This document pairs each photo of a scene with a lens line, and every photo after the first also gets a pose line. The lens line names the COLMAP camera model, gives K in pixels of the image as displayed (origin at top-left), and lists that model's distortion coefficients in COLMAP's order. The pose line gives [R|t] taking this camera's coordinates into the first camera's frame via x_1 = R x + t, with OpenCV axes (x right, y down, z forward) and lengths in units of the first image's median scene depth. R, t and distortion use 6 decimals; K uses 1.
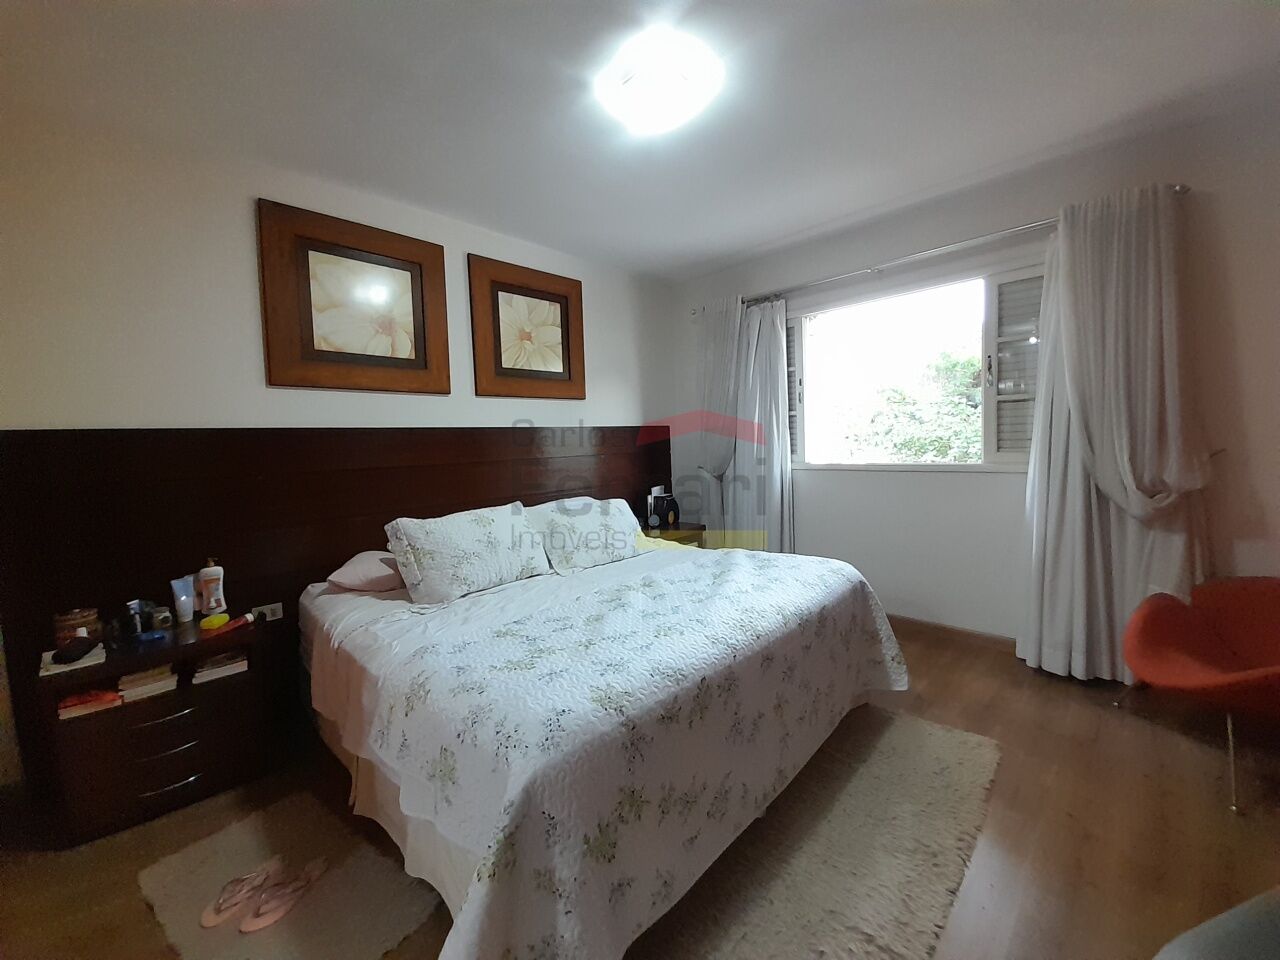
lens RADIAL K [[497.9, 0, 652.7], [0, 497.9, 467.3], [0, 0, 1]] dist [0.029534, -0.019725]
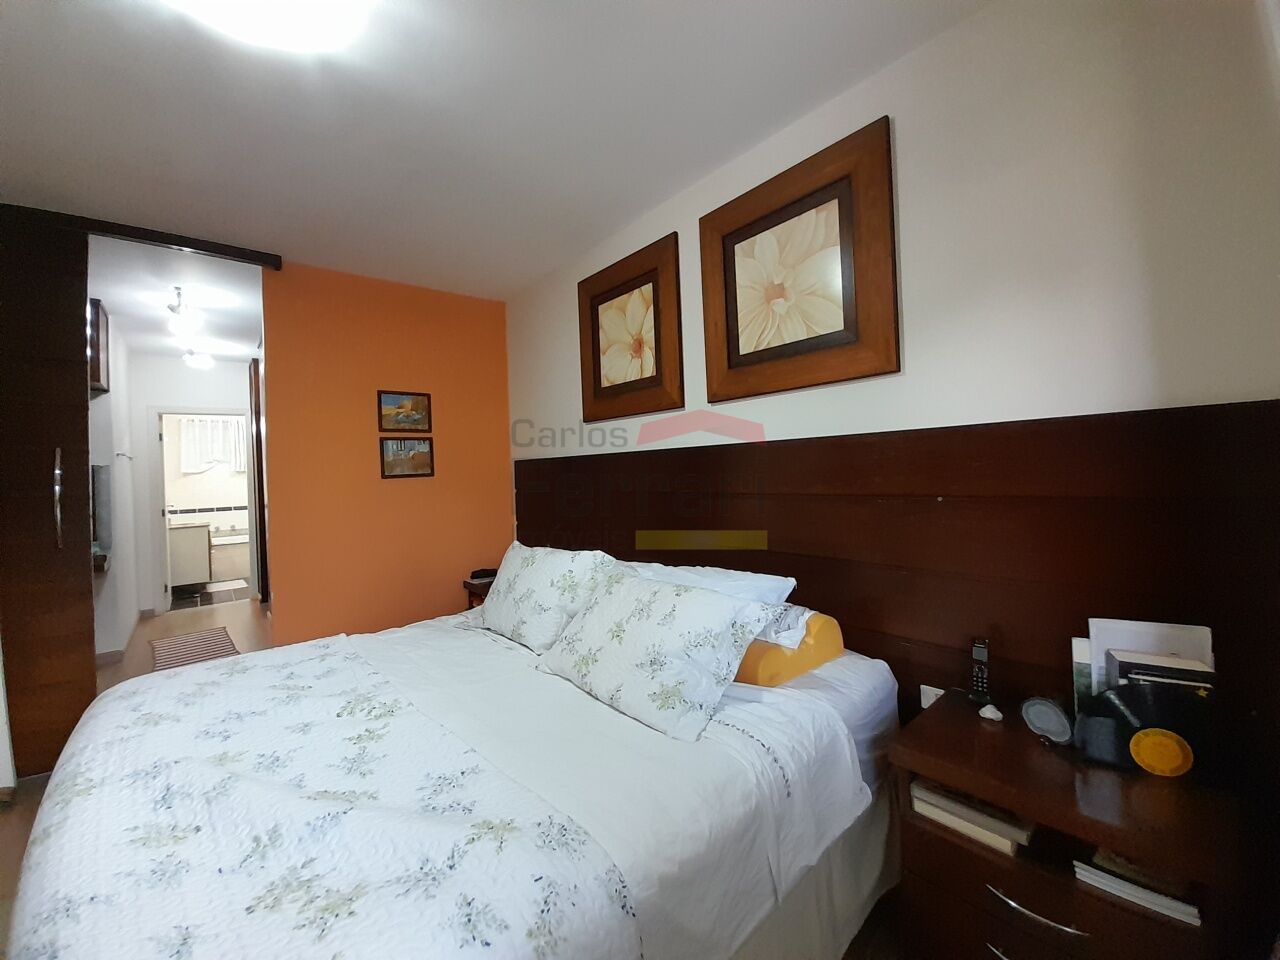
lens RADIAL K [[497.9, 0, 652.7], [0, 497.9, 467.3], [0, 0, 1]] dist [0.029534, -0.019725]
pose [[-0.066915, 0.039199, -0.996988, 0.399393], [-0.014044, 0.999092, 0.040224, -0.074101], [0.997660, 0.016694, -0.066304, 0.945410]]
